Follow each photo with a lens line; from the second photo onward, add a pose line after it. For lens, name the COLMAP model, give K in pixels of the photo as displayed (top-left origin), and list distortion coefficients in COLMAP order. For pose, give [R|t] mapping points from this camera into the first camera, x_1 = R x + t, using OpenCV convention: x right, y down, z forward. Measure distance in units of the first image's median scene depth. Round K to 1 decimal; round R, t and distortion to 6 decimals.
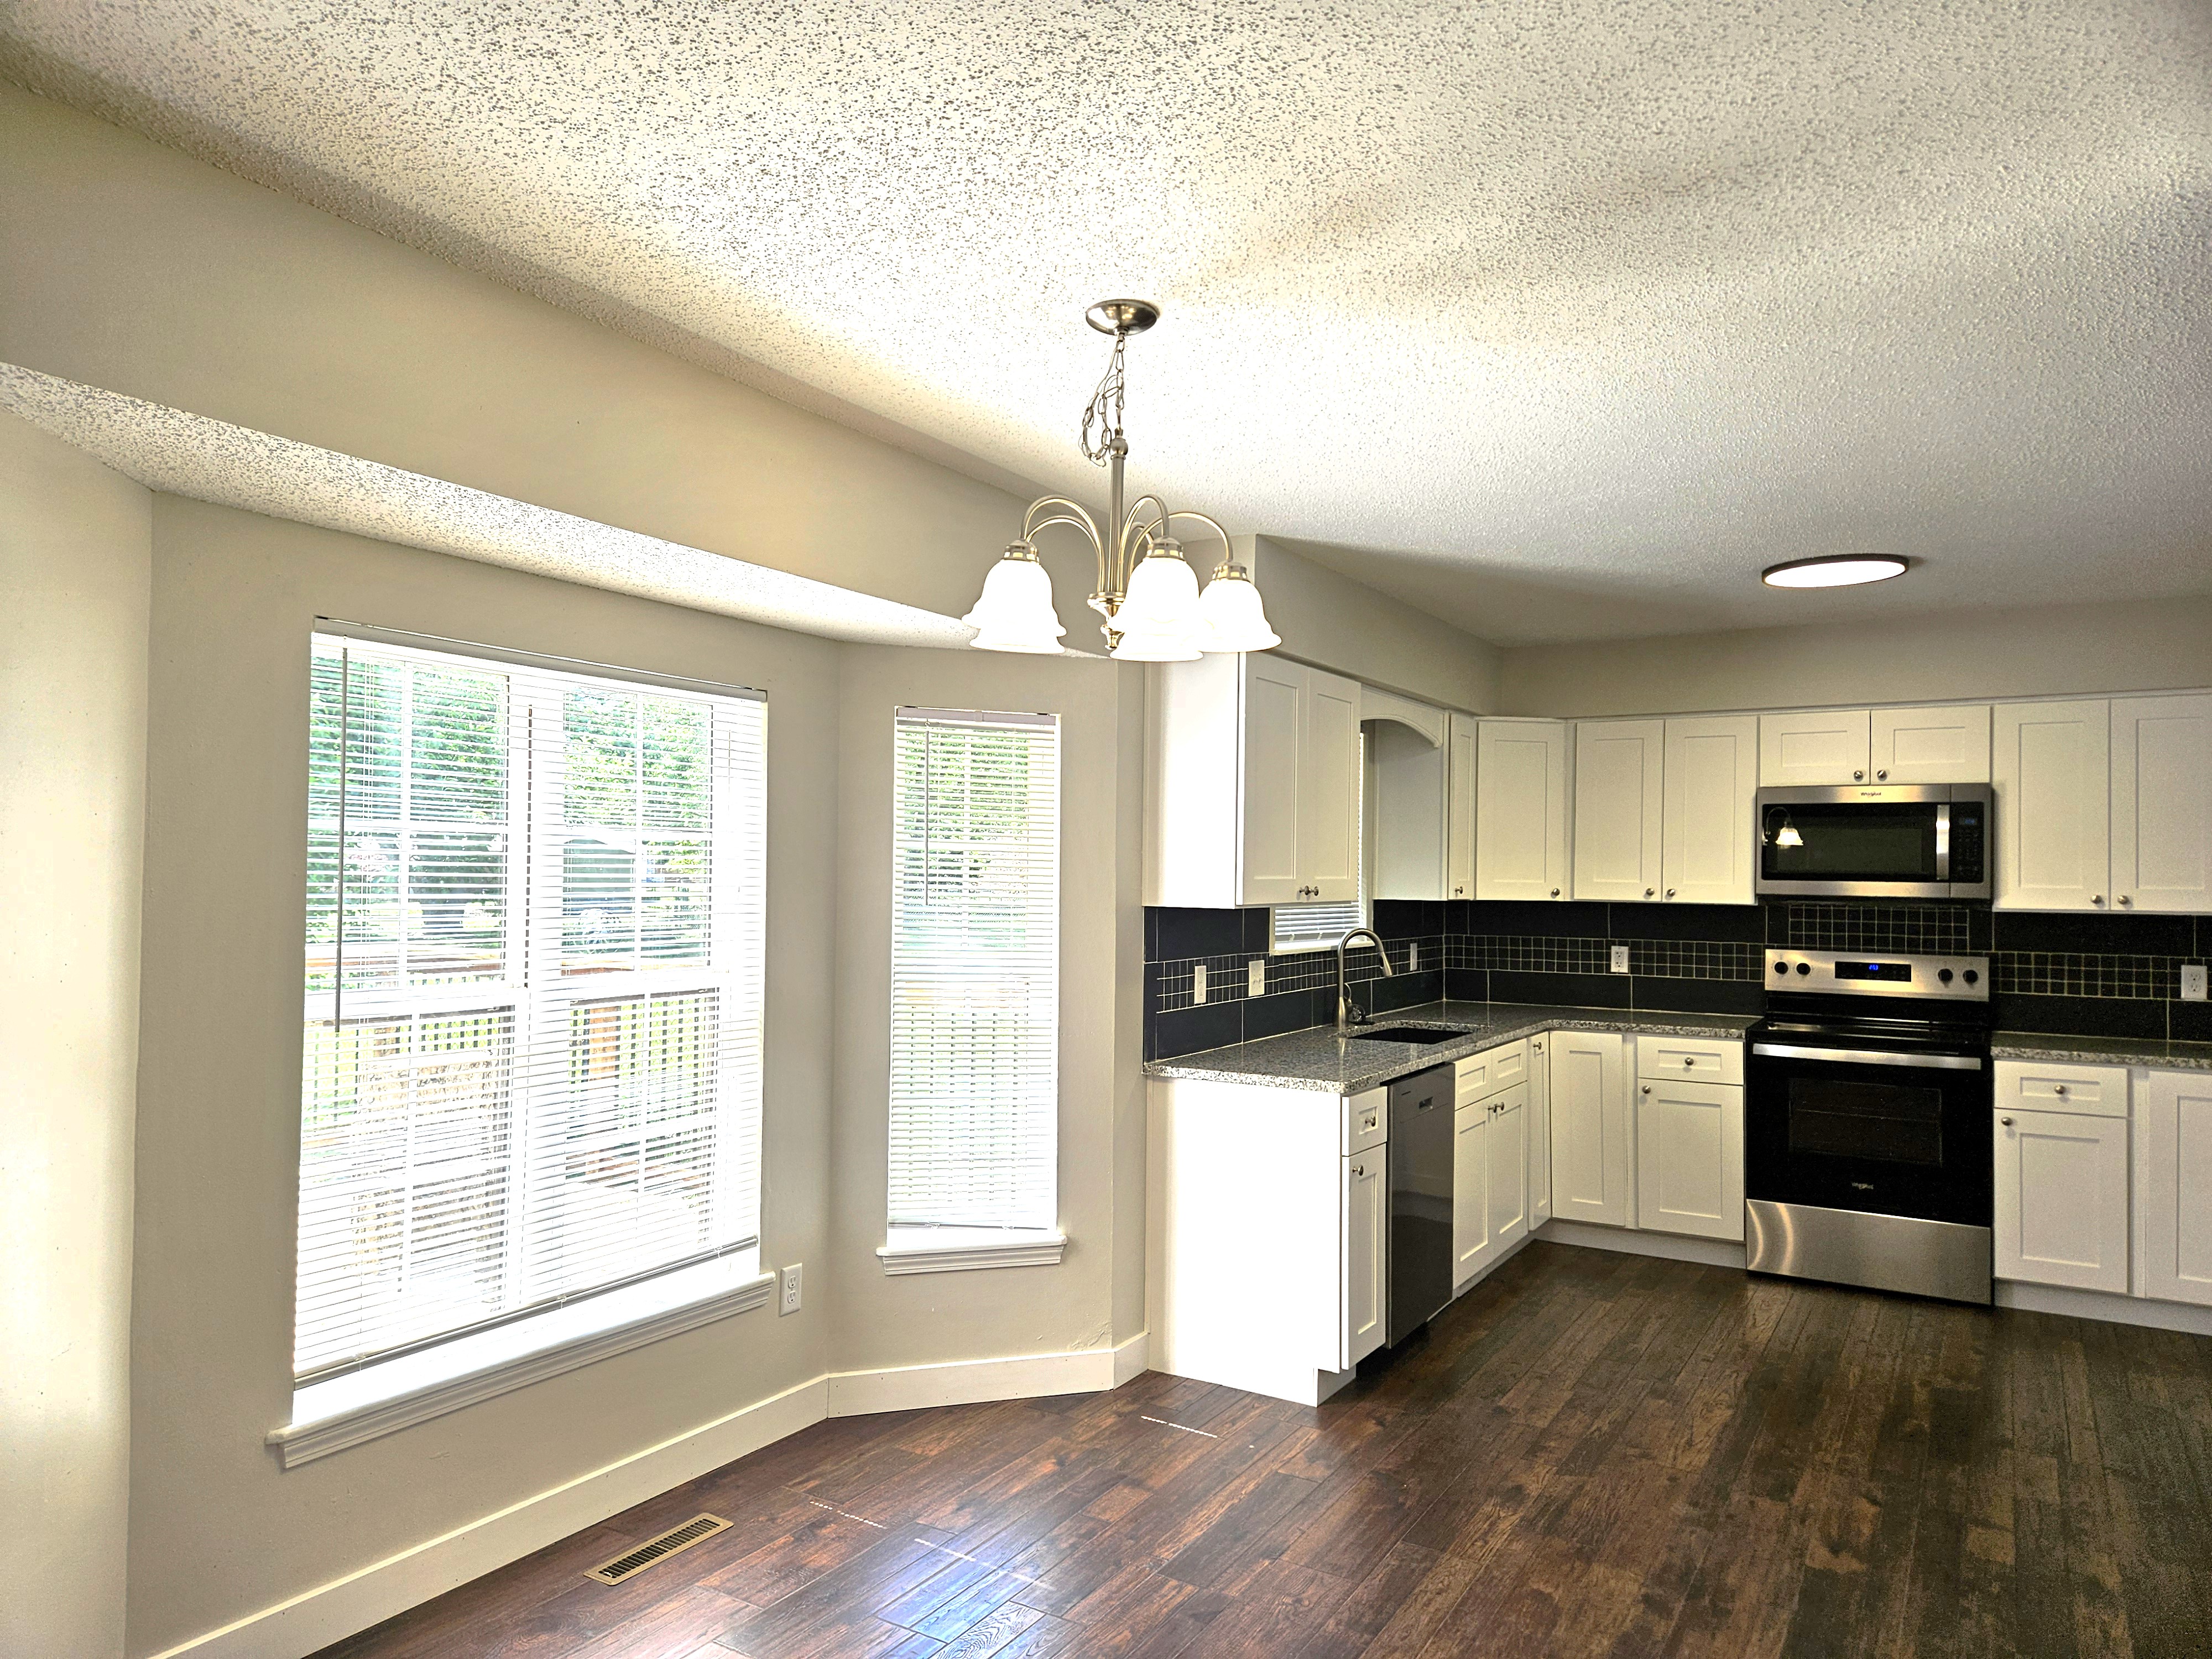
lens RADIAL K [[1477.0, 0, 1079.2], [0, 1477.0, 846.5], [0, 0, 1]] dist [0.068659, -0.044092]
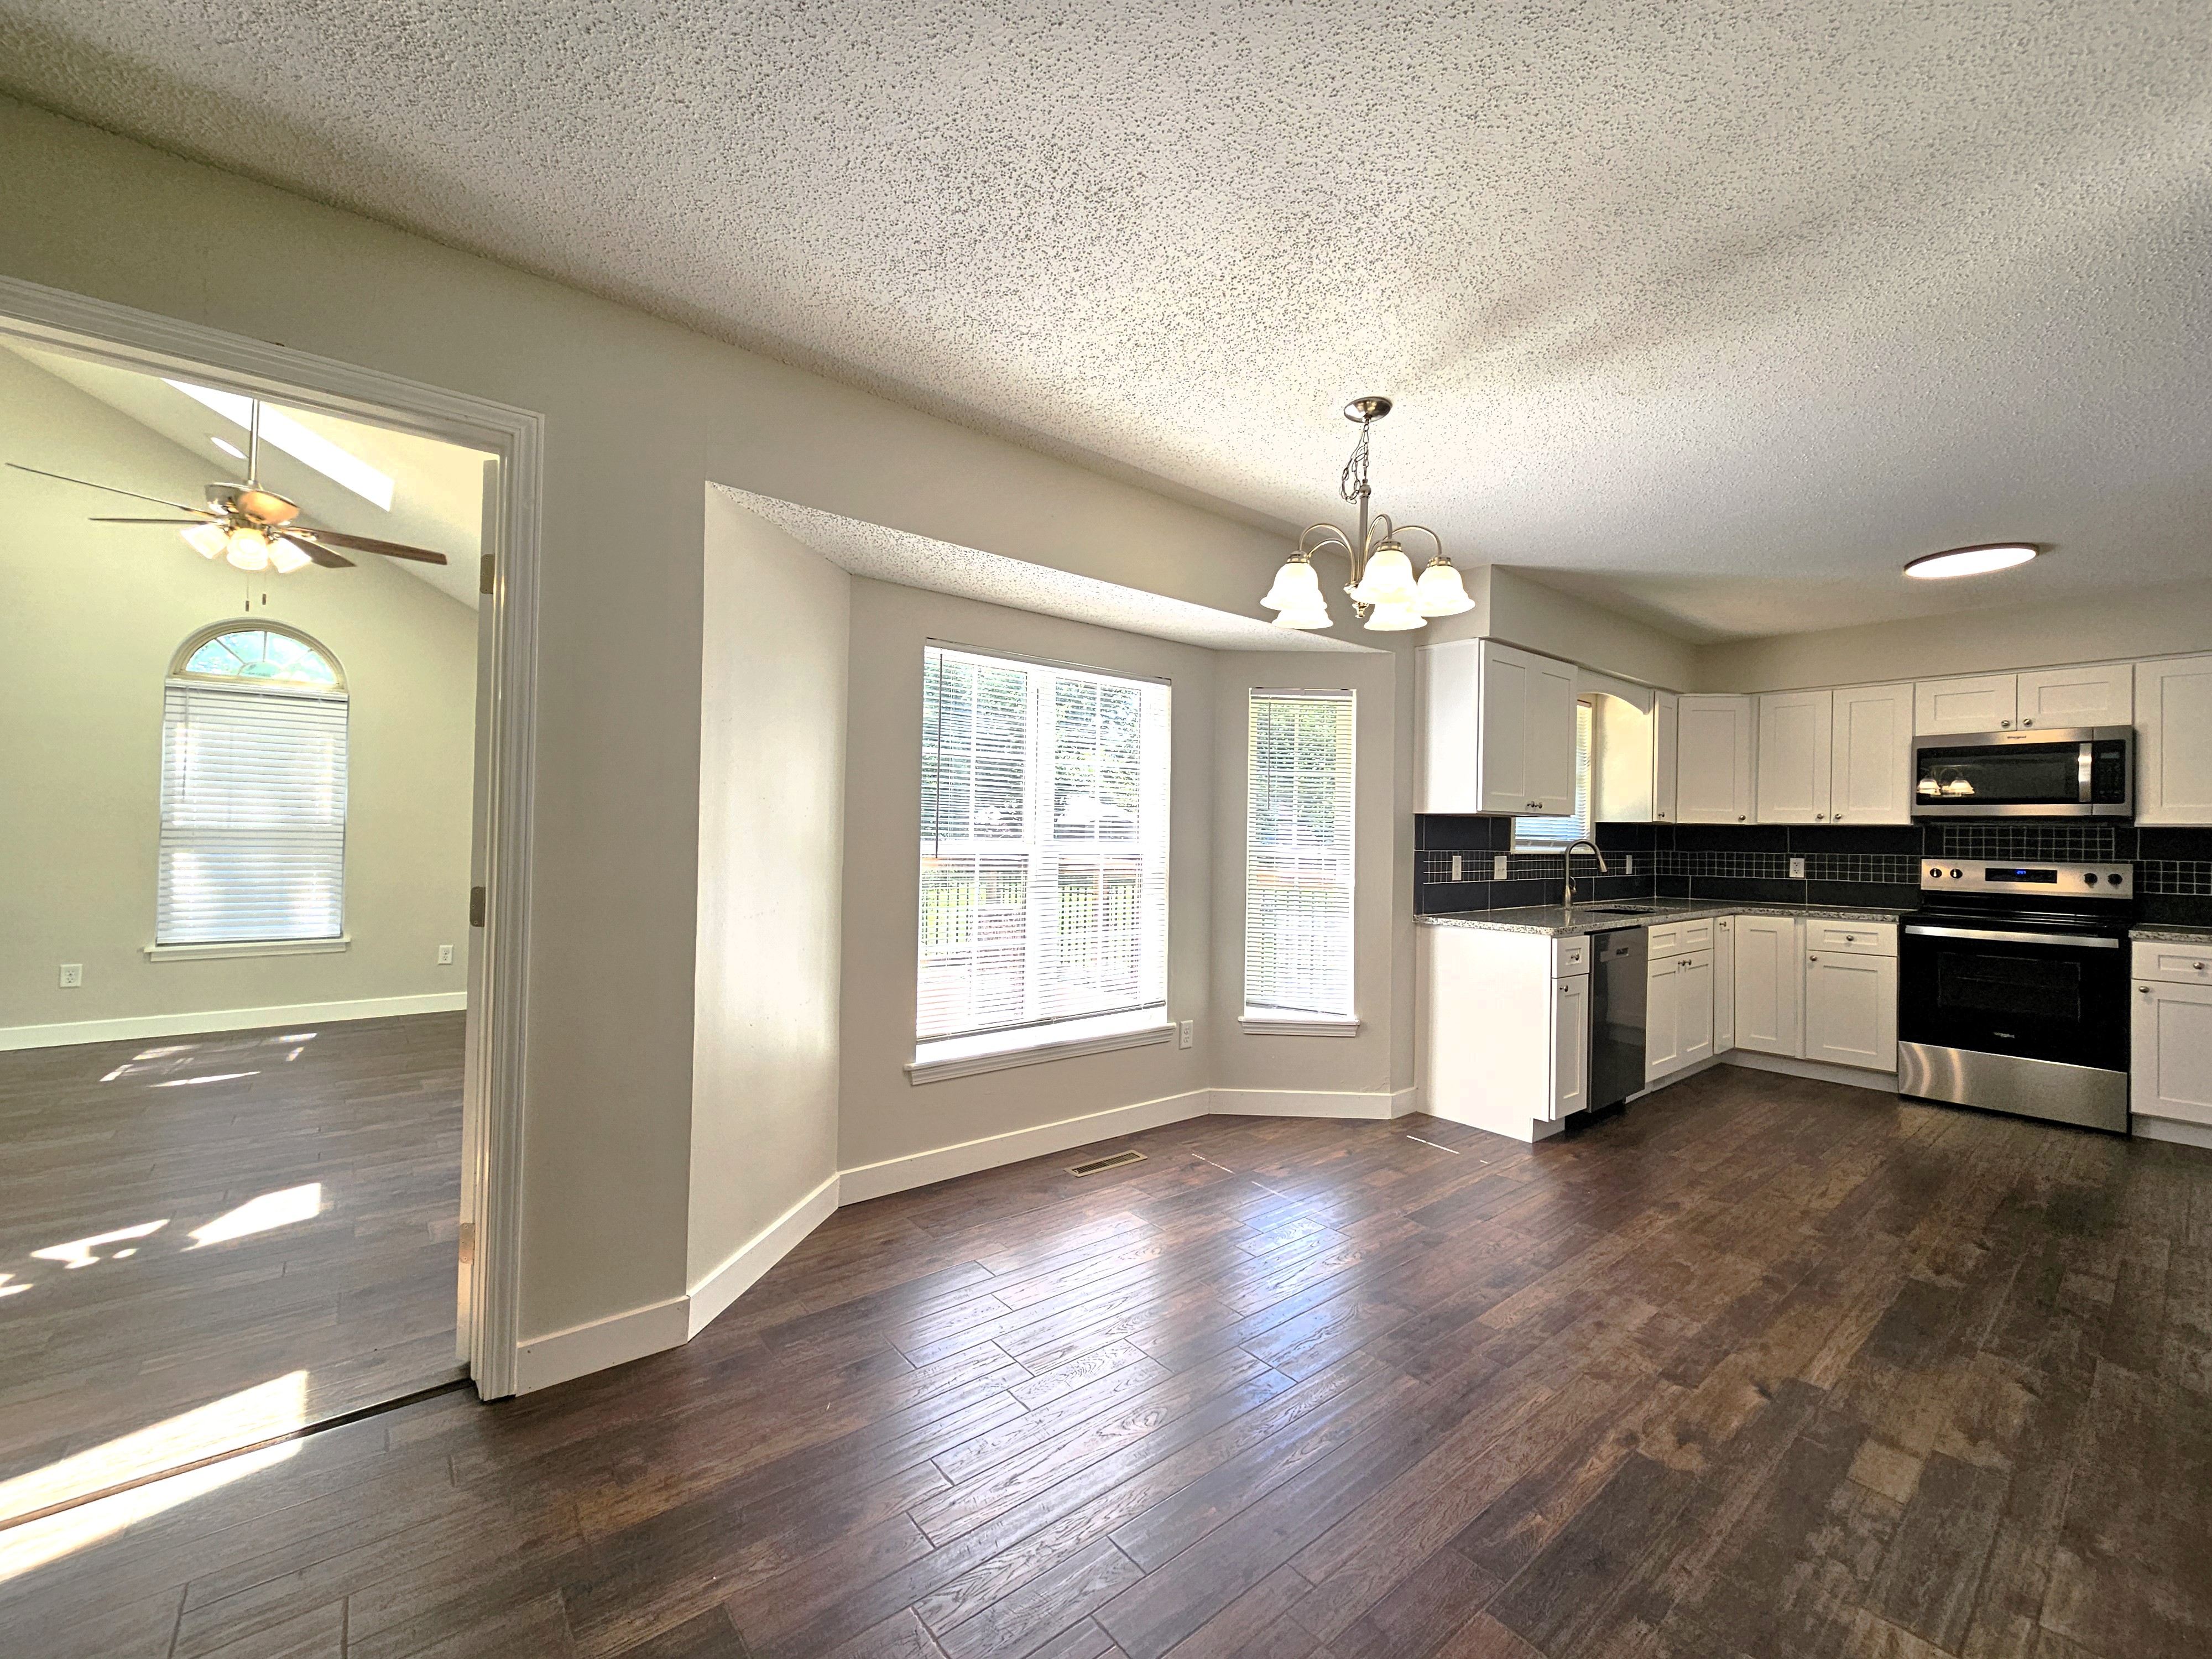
lens RADIAL K [[913.7, 0, 1108.5], [0, 913.7, 823.4], [0, 0, 1]] dist [0.002388, -0.000263]
pose [[0.946399, 0.000181, -0.323000, 0.046101], [-0.000450, 1.000000, -0.000758, 0.048166], [0.322999, 0.000862, 0.946399, -0.006373]]
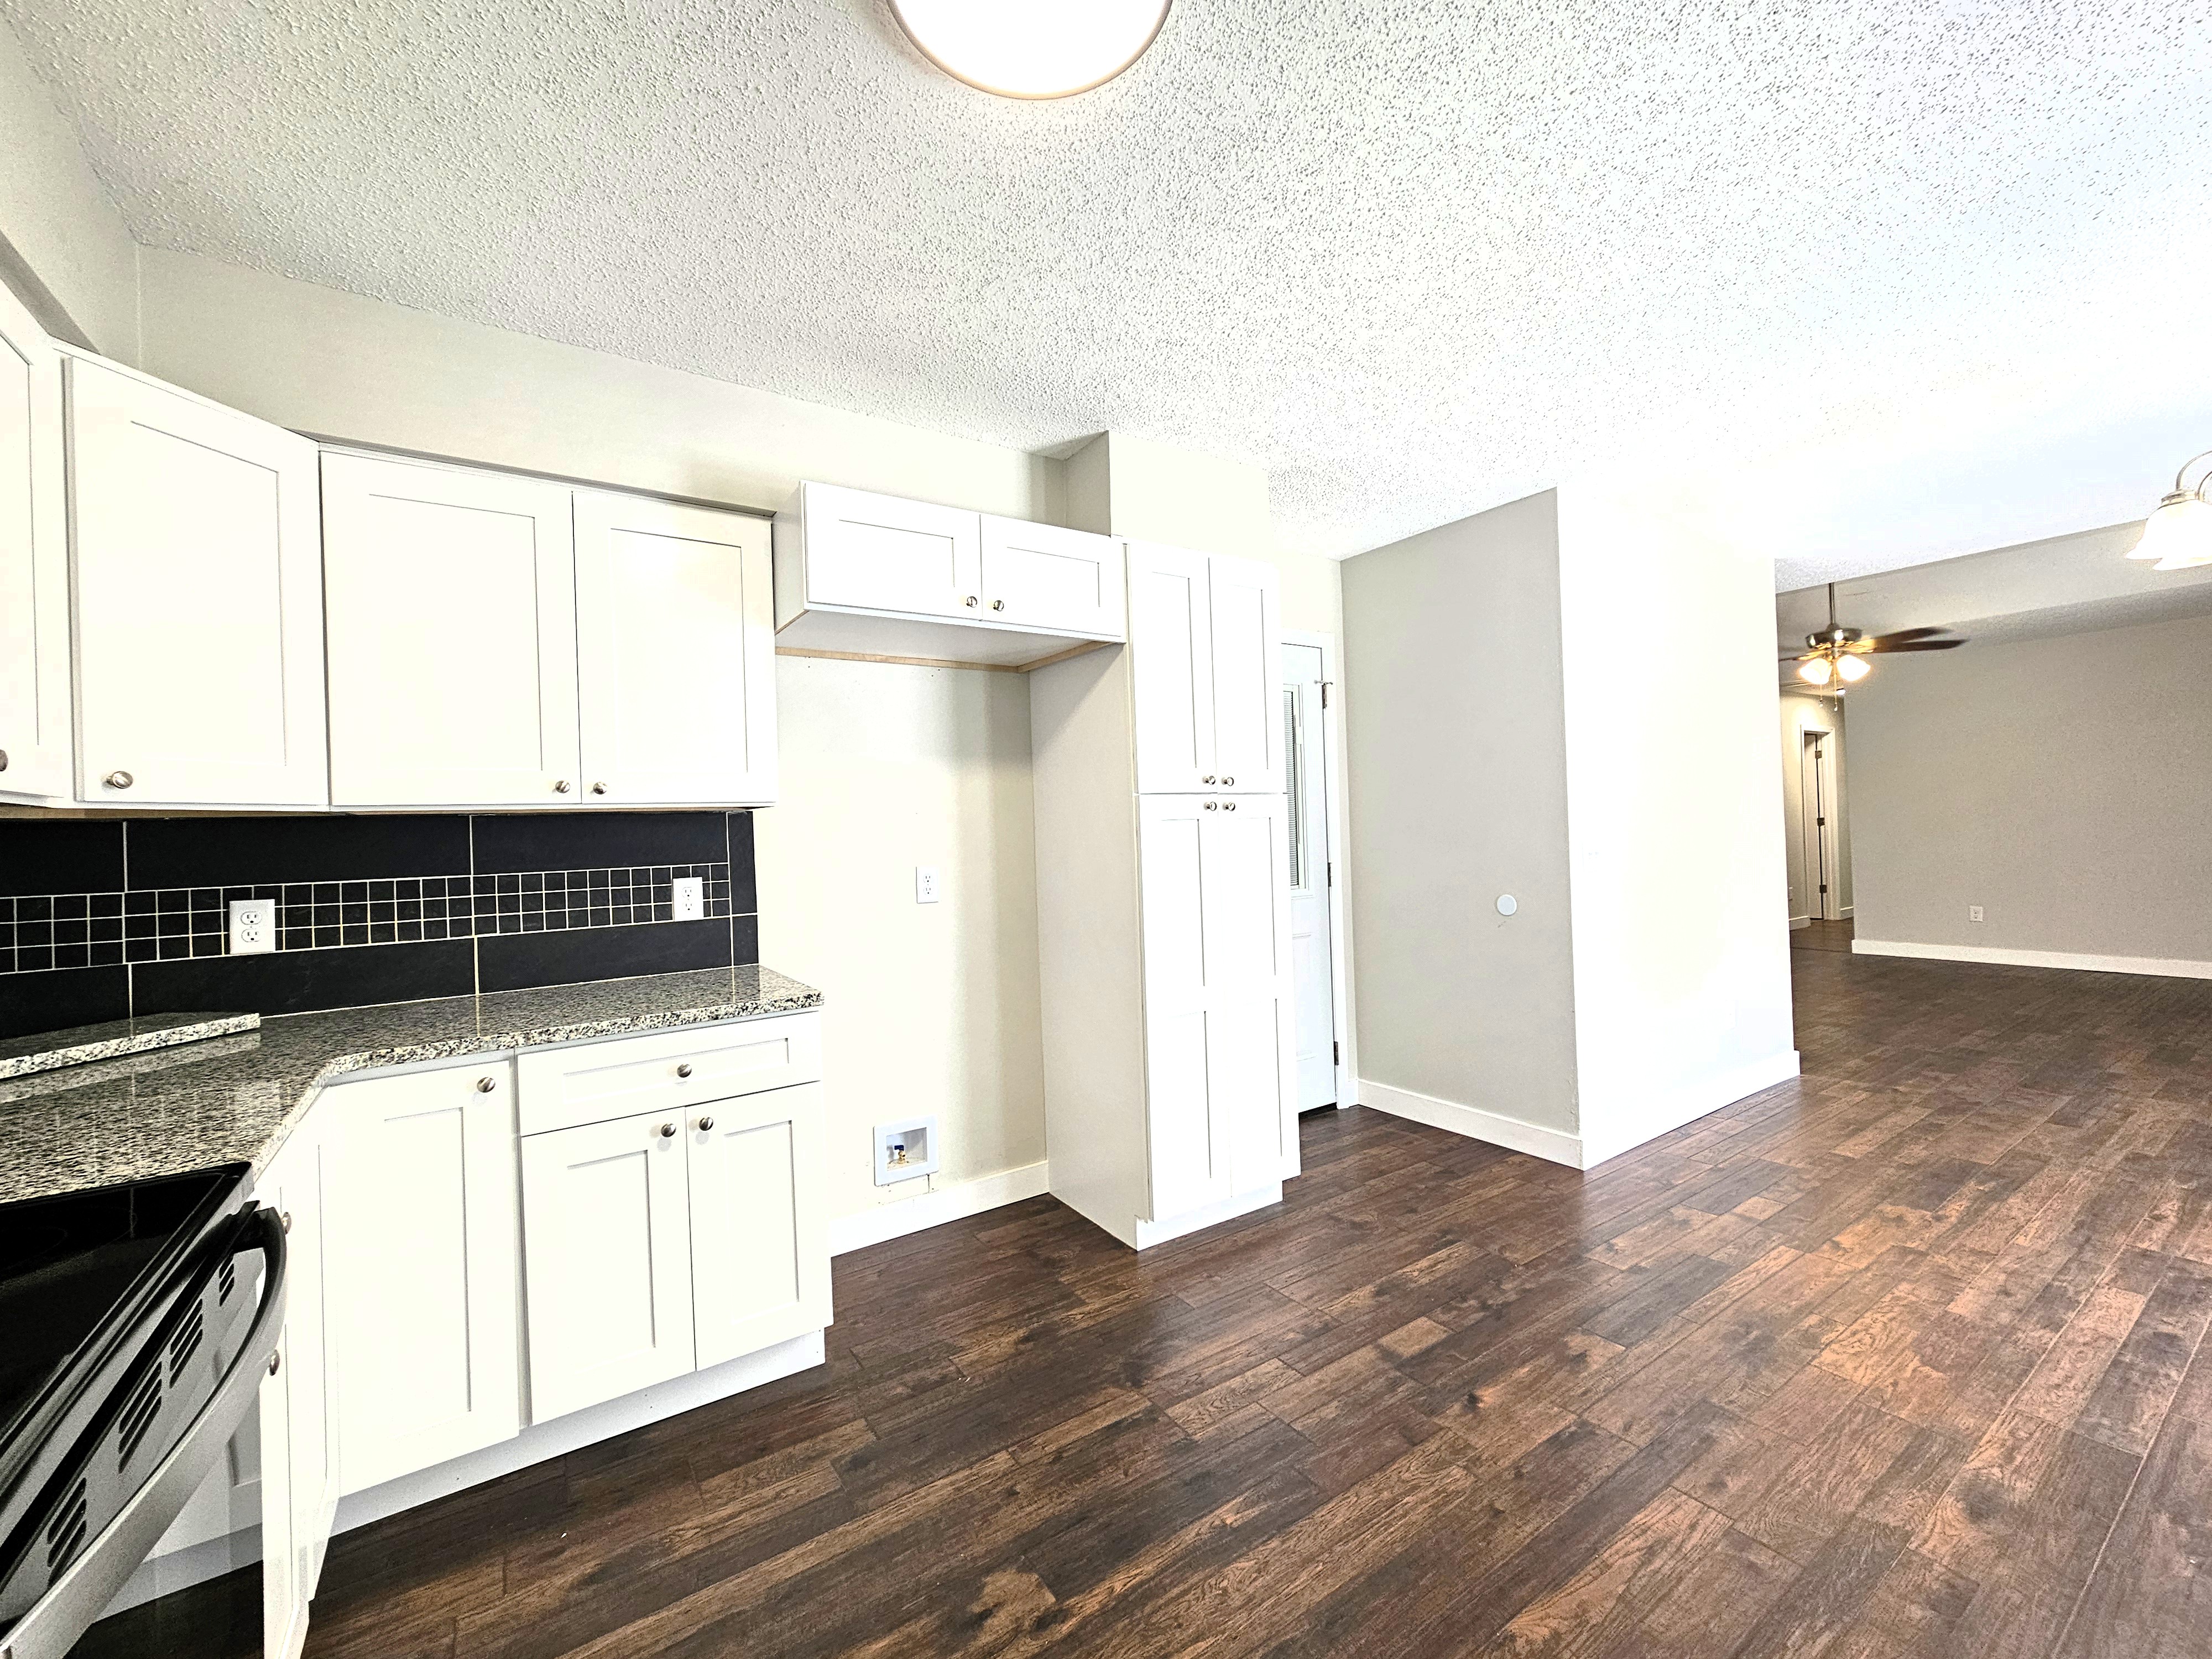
lens RADIAL K [[908.1, 0, 1108.2], [0, 908.1, 822.6], [0, 0, 1]] dist [0.000165, 0.000314]
pose [[-0.909437, 0.024021, 0.415147, 0.371851], [0.018445, 0.999678, -0.017437, 0.066582], [-0.415432, -0.008200, -0.909587, 1.210993]]
